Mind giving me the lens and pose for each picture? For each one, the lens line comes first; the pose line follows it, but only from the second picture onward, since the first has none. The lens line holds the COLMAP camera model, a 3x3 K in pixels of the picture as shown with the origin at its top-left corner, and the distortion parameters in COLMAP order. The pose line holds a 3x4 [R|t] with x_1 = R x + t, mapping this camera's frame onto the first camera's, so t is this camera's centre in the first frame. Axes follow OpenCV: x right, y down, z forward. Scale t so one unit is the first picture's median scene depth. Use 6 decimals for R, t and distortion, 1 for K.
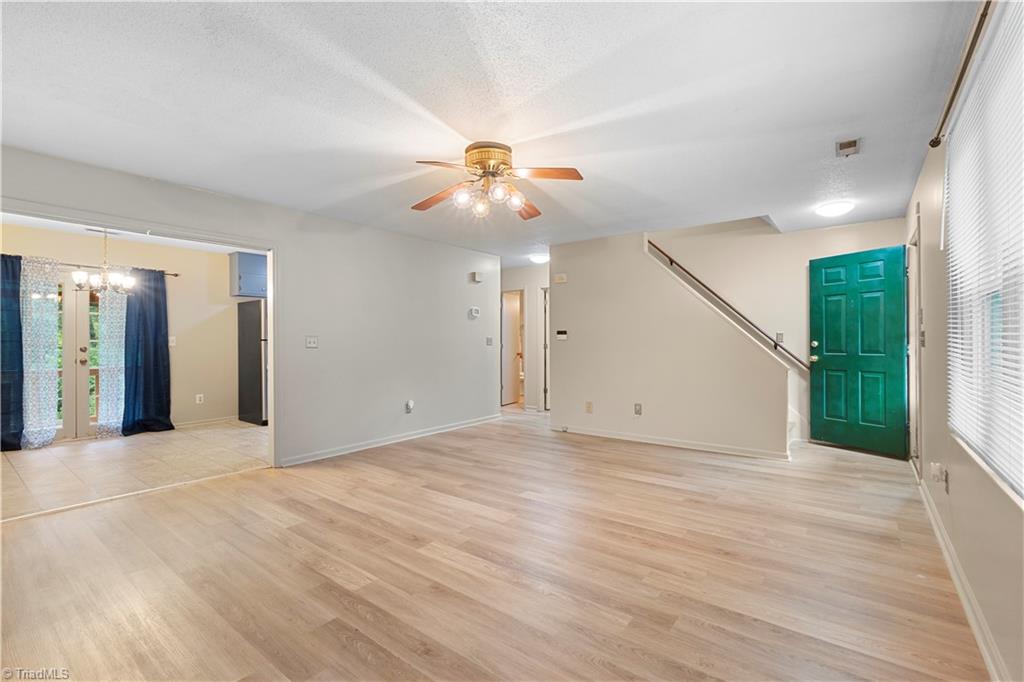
lens RADIAL K [[454.1, 0, 514.0], [0, 454.1, 340.3], [0, 0, 1]] dist [-0.011580, 0.000361]
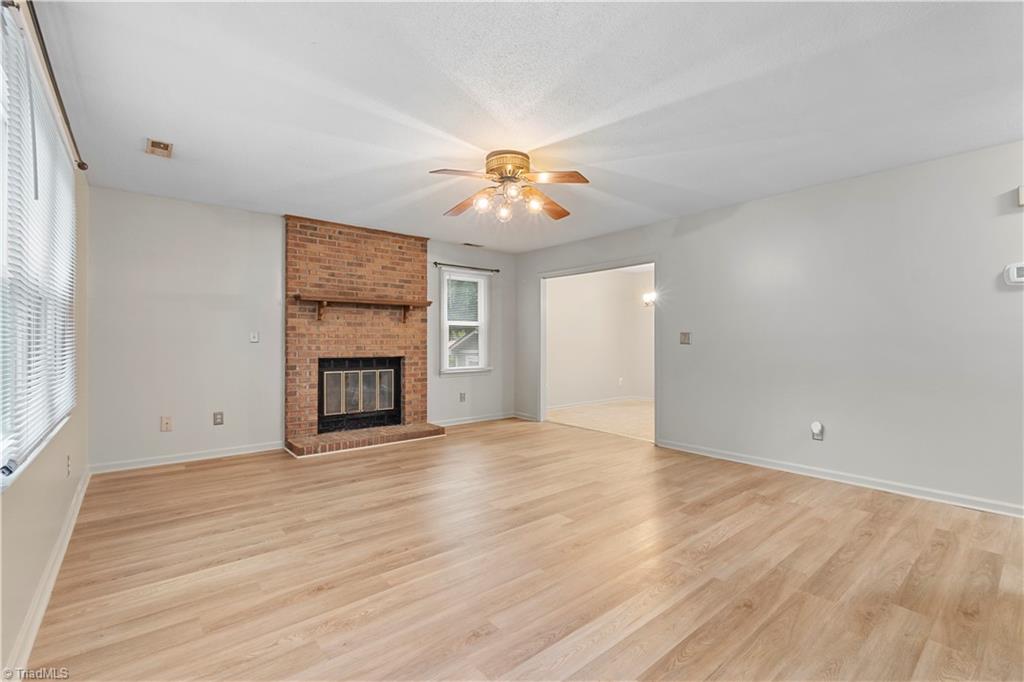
lens RADIAL K [[454.1, 0, 517.0], [0, 454.1, 342.4], [0, 0, 1]] dist [-0.011580, 0.000361]
pose [[-0.215061, 0.005514, -0.976585, 0.803918], [0.001430, 0.999985, 0.005331, 0.007636], [0.976600, -0.000250, -0.215066, 1.023470]]
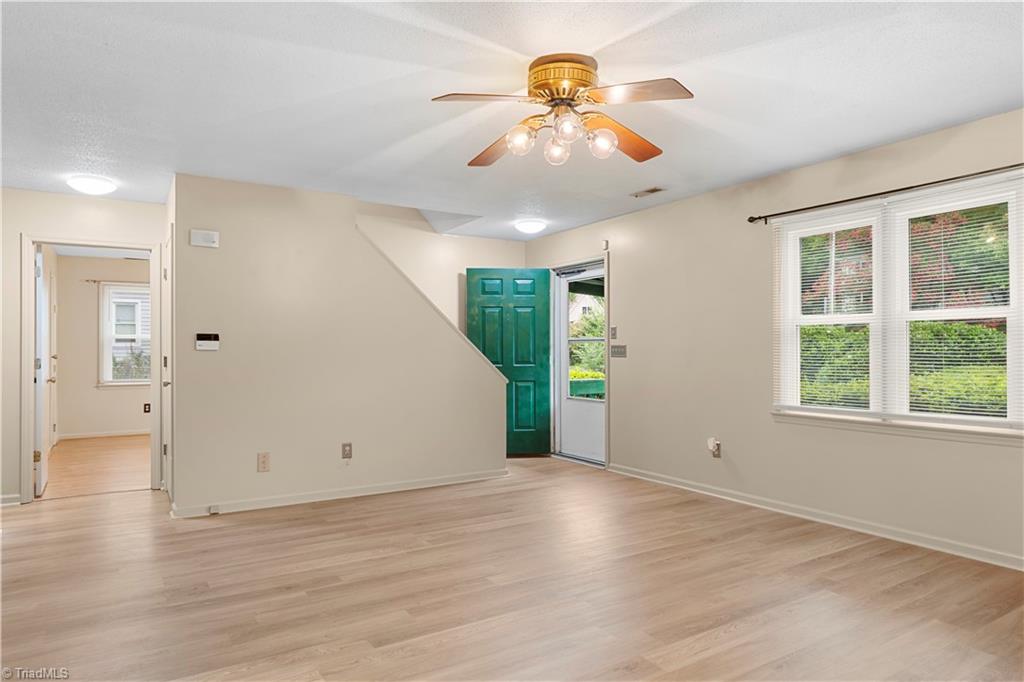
lens RADIAL K [[633.1, 0, 517.4], [0, 633.1, 349.4], [0, 0, 1]] dist [-0.007160, -0.000614]
pose [[0.341429, 0.005406, 0.939892, -0.784924], [-0.000239, 0.999984, -0.005665, 0.003333], [-0.939907, 0.001709, 0.341425, 0.609666]]
